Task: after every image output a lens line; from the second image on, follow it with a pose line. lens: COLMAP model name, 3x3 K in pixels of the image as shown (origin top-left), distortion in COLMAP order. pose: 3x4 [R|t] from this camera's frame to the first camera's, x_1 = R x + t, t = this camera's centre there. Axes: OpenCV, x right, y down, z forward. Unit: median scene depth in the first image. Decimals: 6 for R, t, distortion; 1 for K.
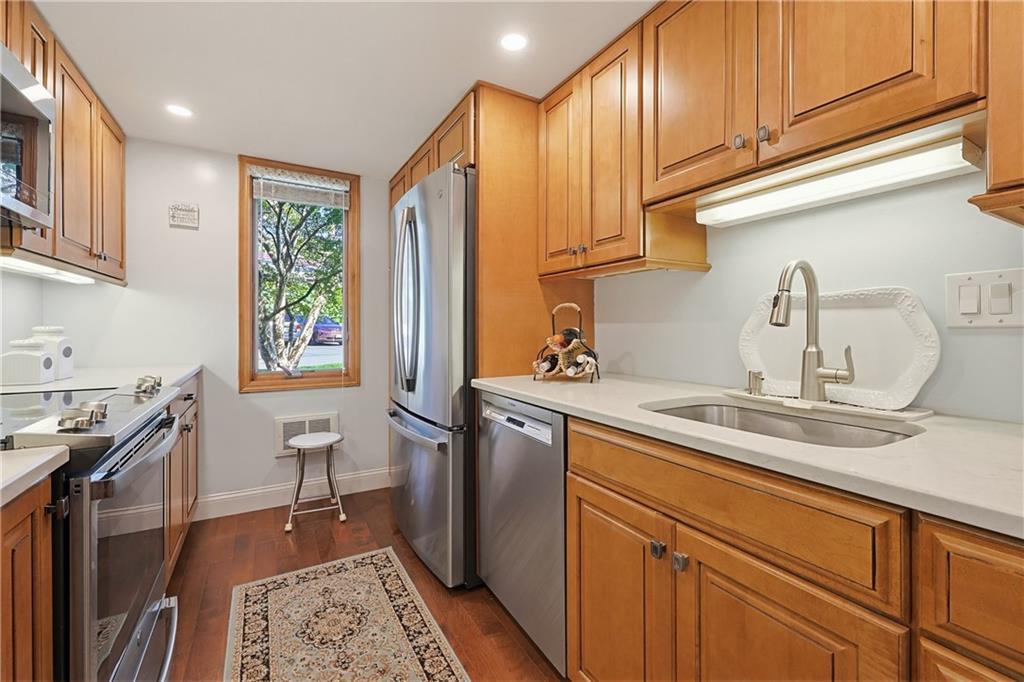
lens RADIAL K [[433.2, 0, 516.6], [0, 433.2, 330.0], [0, 0, 1]] dist [-0.005345, 0.000373]
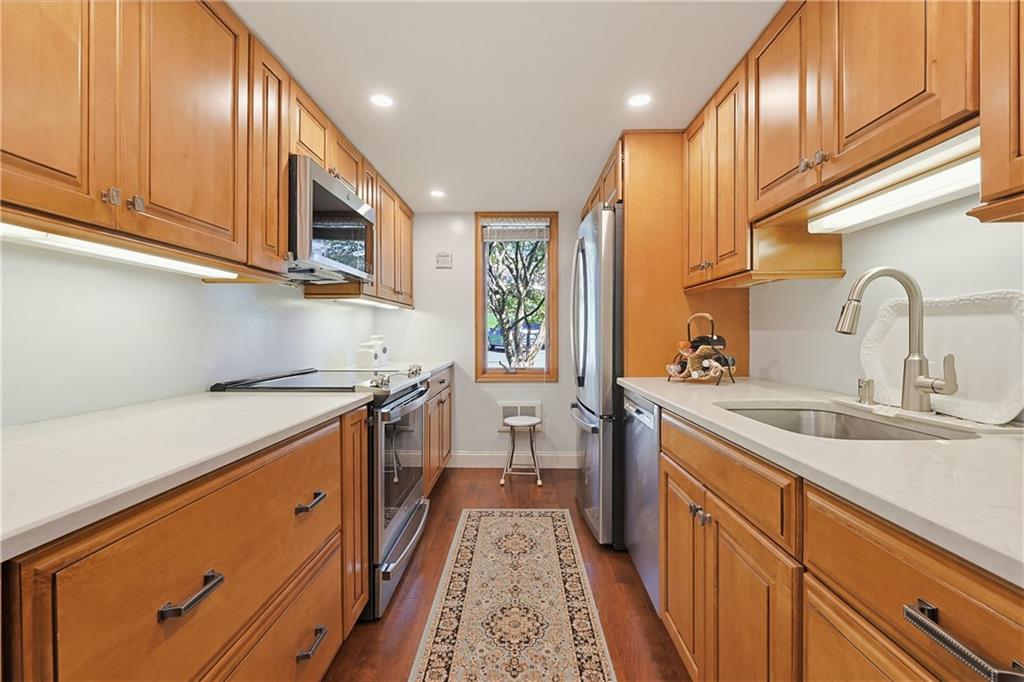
lens RADIAL K [[433.2, 0, 510.7], [0, 433.2, 338.9], [0, 0, 1]] dist [-0.005345, 0.000373]
pose [[0.850398, 0.001933, -0.526136, 0.272454], [0.000974, 0.999986, 0.005248, -0.002256], [0.526139, -0.004975, 0.850384, -0.188126]]
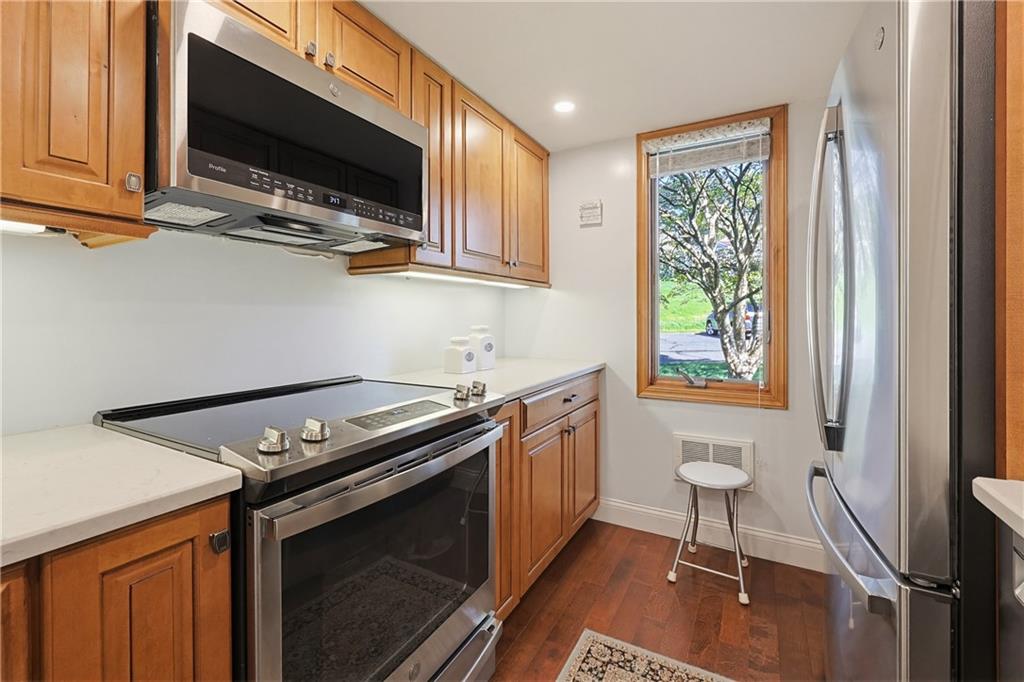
lens RADIAL K [[433.2, 0, 514.1], [0, 433.2, 319.6], [0, 0, 1]] dist [-0.005345, 0.000373]
pose [[0.504630, -0.000318, -0.863336, 0.017979], [0.001323, 0.999999, 0.000405, -0.023729], [0.863335, -0.001346, 0.504629, 0.442281]]
